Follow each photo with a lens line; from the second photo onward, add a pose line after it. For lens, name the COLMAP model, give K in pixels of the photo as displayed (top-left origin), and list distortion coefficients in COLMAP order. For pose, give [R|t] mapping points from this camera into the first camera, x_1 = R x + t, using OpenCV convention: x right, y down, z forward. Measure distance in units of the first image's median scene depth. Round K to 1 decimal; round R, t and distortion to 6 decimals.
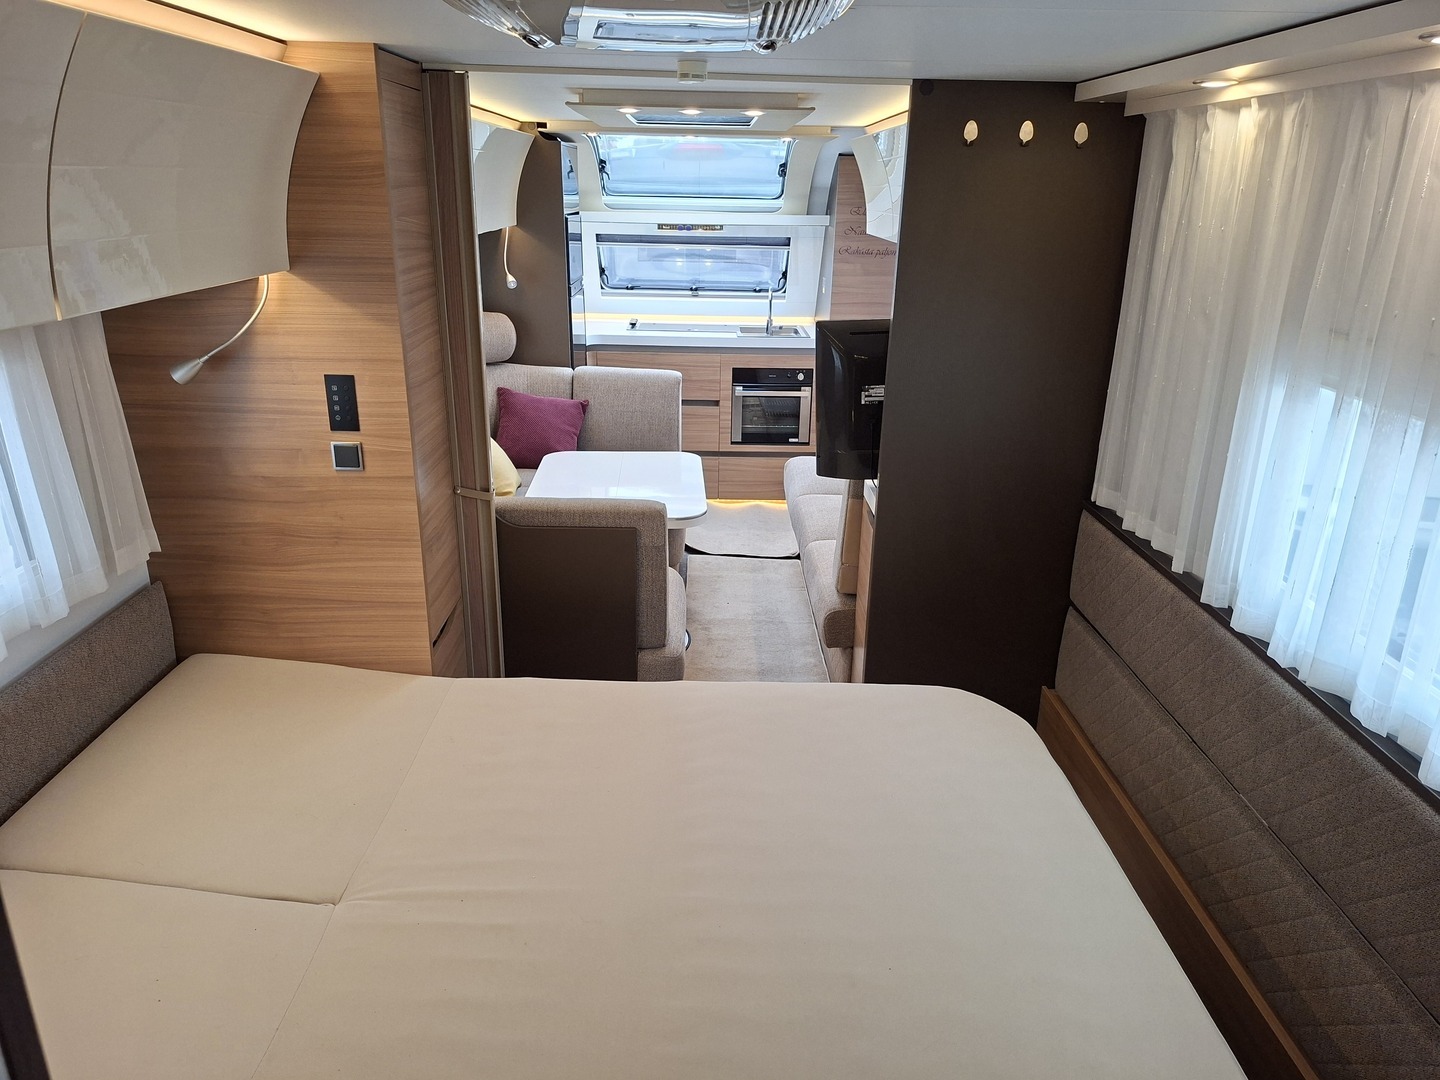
lens RADIAL K [[988.4, 0, 720.0], [0, 988.4, 540.0], [0, 0, 1]] dist [0.104249, -0.118114]
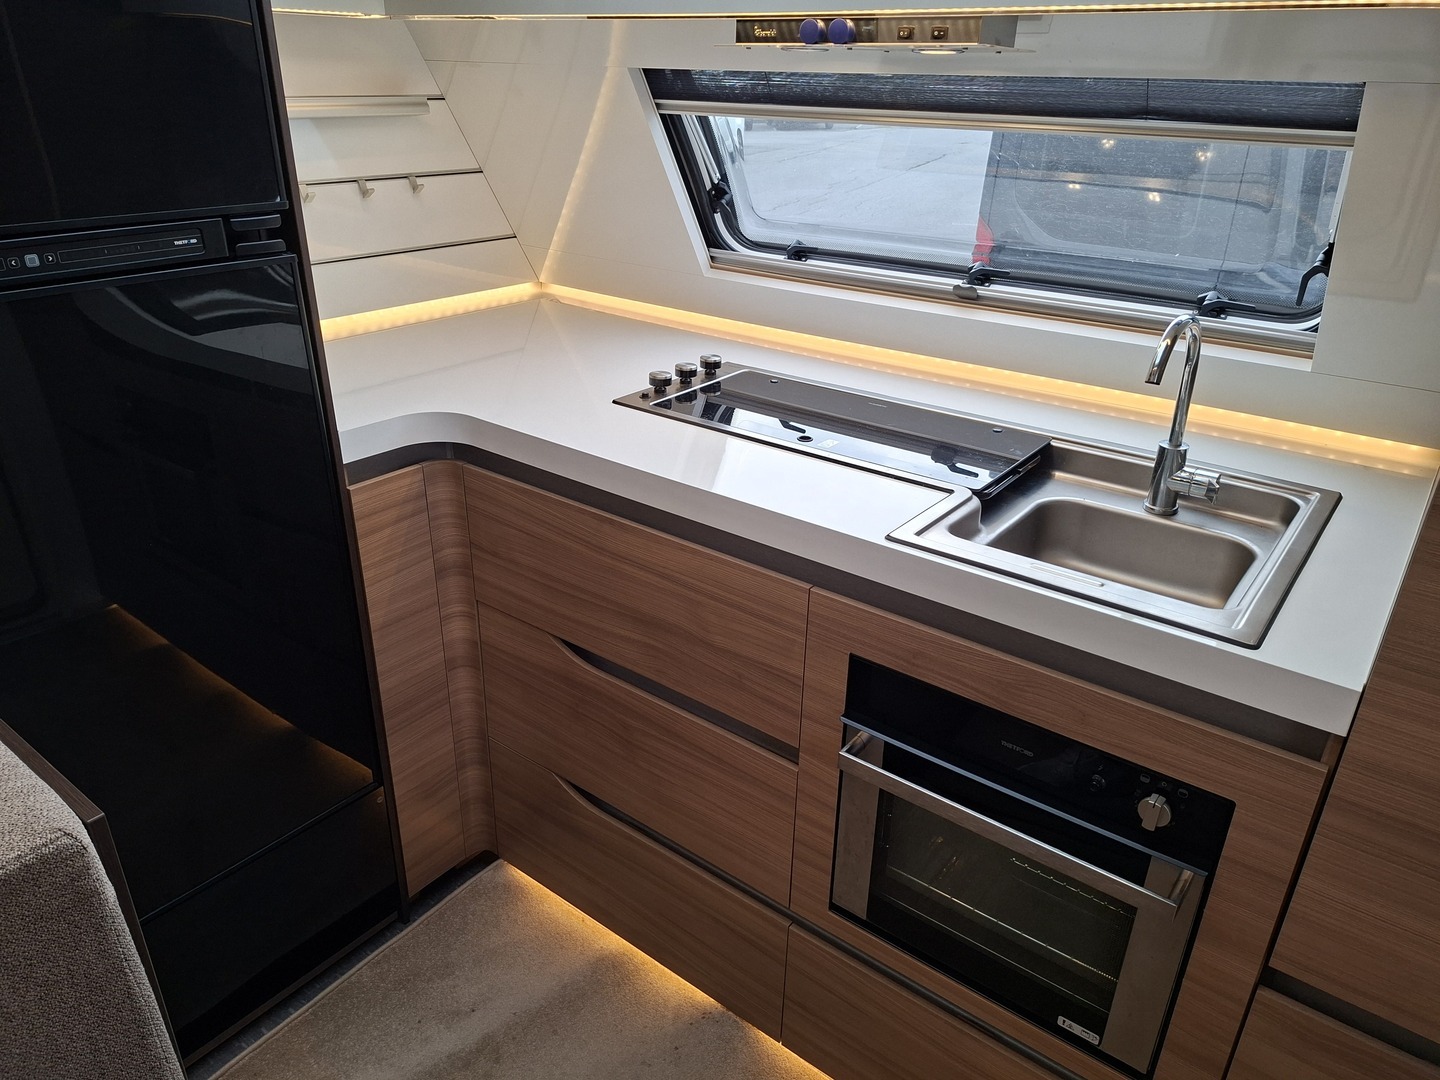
lens RADIAL K [[988.4, 0, 720.0], [0, 988.4, 540.0], [0, 0, 1]] dist [0.104249, -0.118114]
pose [[0.826156, 0.248559, -0.505653, 0.095934], [-0.211258, 0.968616, 0.130971, -0.219141], [0.522337, -0.001379, 0.852738, 0.772624]]
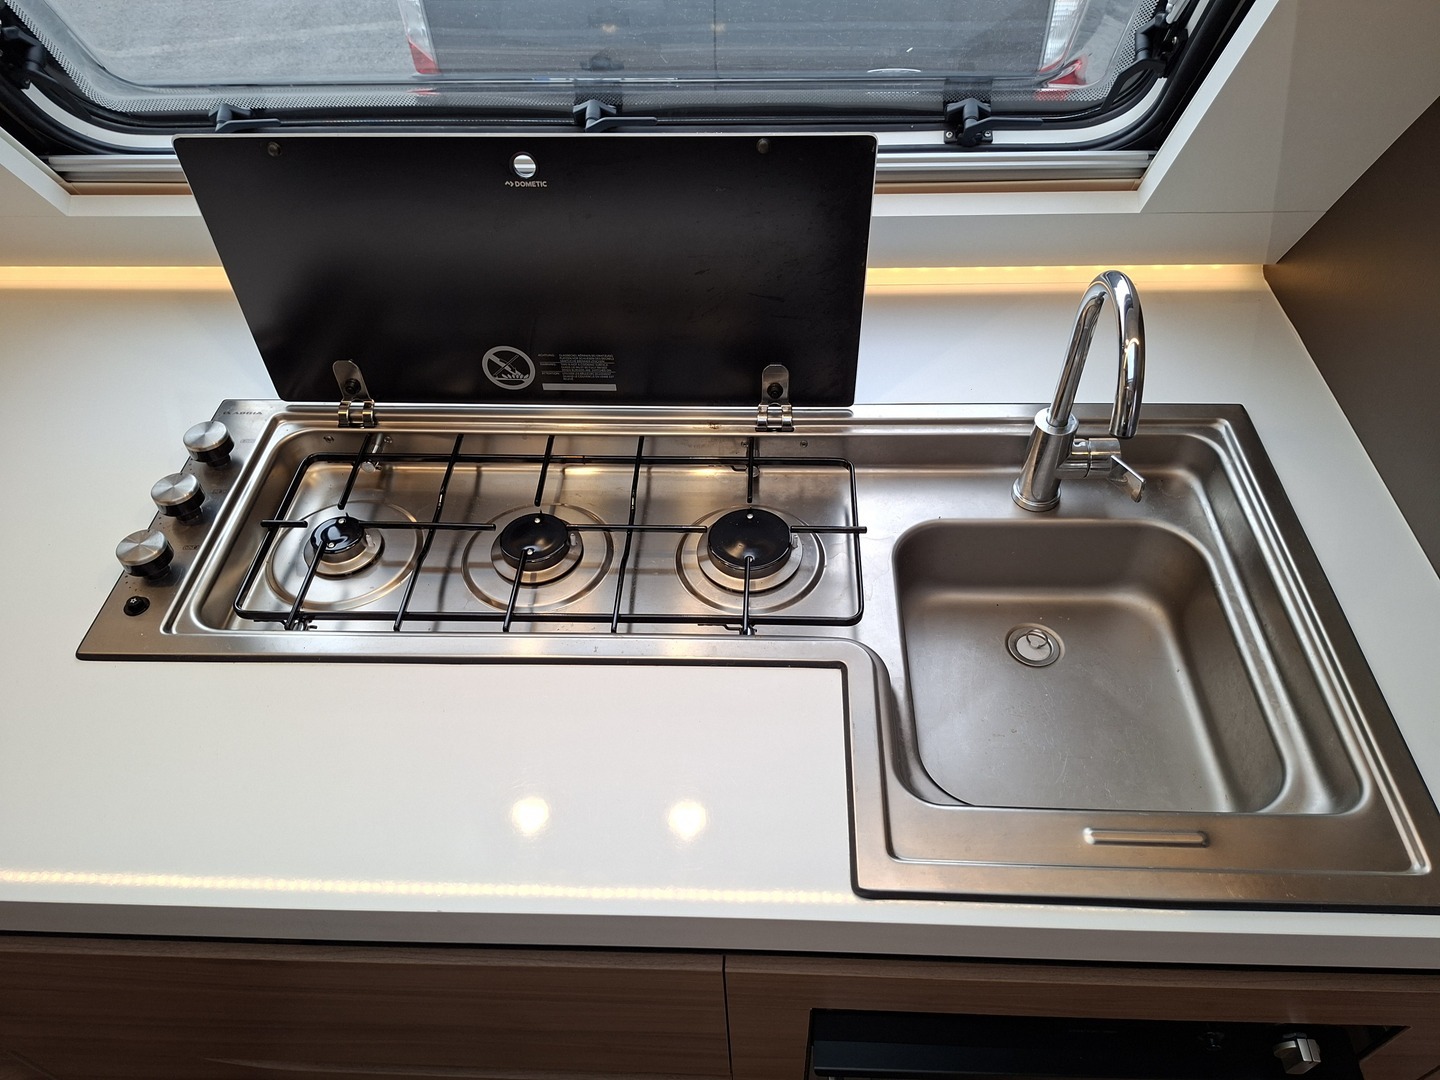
lens RADIAL K [[988.4, 0, 720.0], [0, 988.4, 540.0], [0, 0, 1]] dist [0.104249, -0.118114]
pose [[0.999495, -0.031426, -0.004723, 0.004447], [0.030119, 0.889339, 0.456255, -0.290731], [-0.010138, -0.456167, 0.889836, 0.884096]]
